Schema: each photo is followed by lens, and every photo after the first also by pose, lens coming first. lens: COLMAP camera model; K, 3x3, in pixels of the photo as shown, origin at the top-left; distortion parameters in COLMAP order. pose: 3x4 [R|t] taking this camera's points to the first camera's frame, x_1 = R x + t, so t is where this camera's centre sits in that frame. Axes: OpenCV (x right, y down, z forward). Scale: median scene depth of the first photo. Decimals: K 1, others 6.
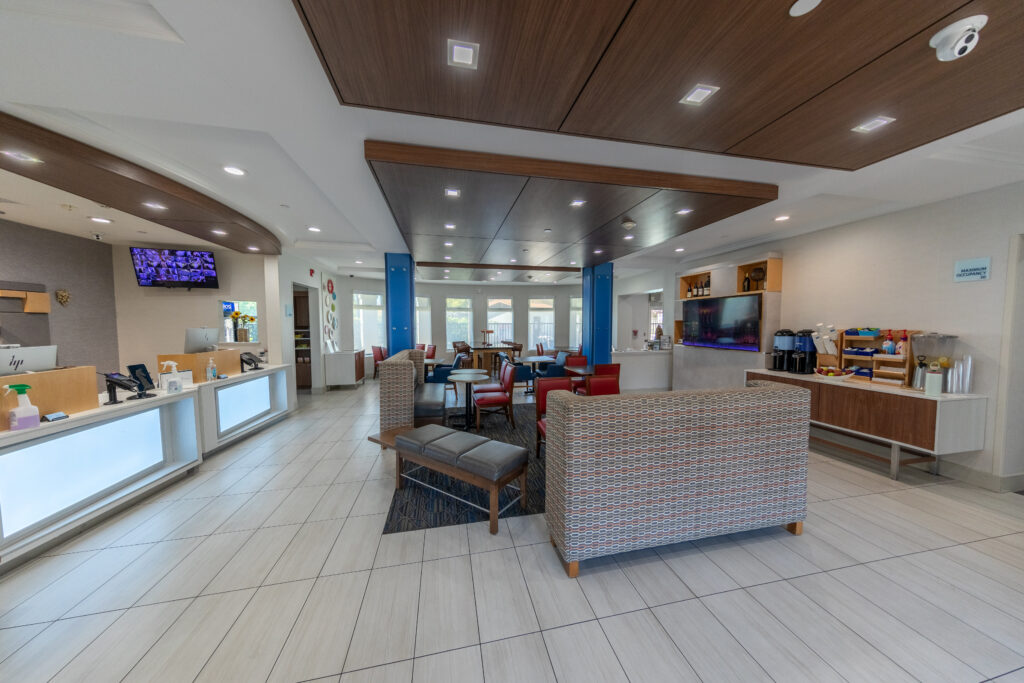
lens RADIAL K [[322.0, 0, 509.8], [0, 322.0, 340.0], [0, 0, 1]] dist [0.004247, -0.000442]
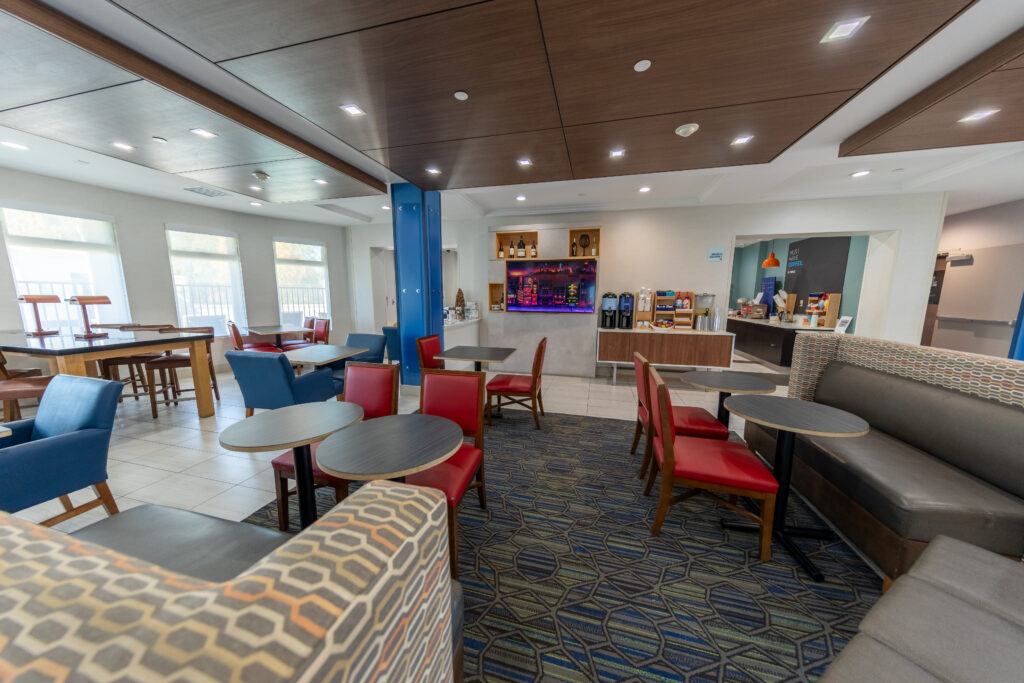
lens RADIAL K [[322.0, 0, 510.3], [0, 322.0, 343.4], [0, 0, 1]] dist [0.004247, -0.000442]
pose [[0.448786, -0.131006, 0.883984, -0.343476], [0.039005, 0.991125, 0.127082, -0.011085], [-0.892788, -0.022553, 0.449913, 0.769554]]
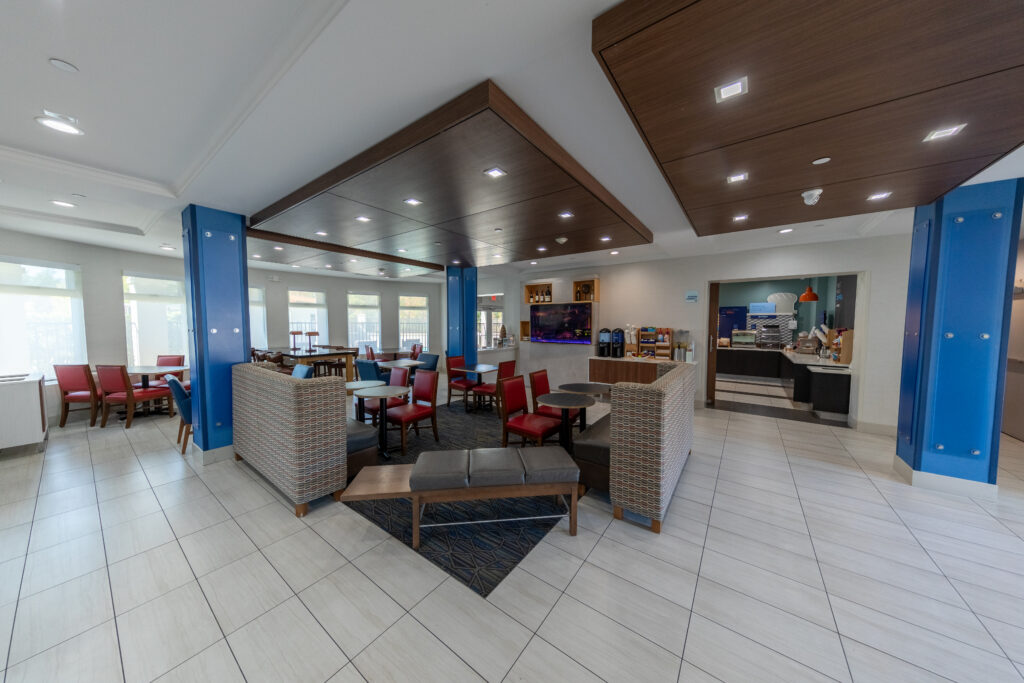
lens RADIAL K [[322.0, 0, 511.7], [0, 322.0, 341.6], [0, 0, 1]] dist [0.004247, -0.000442]
pose [[0.745681, -0.038532, 0.665188, -0.423761], [0.032038, 0.999245, 0.021968, -0.016975], [-0.665532, 0.004930, 0.746353, 0.186400]]
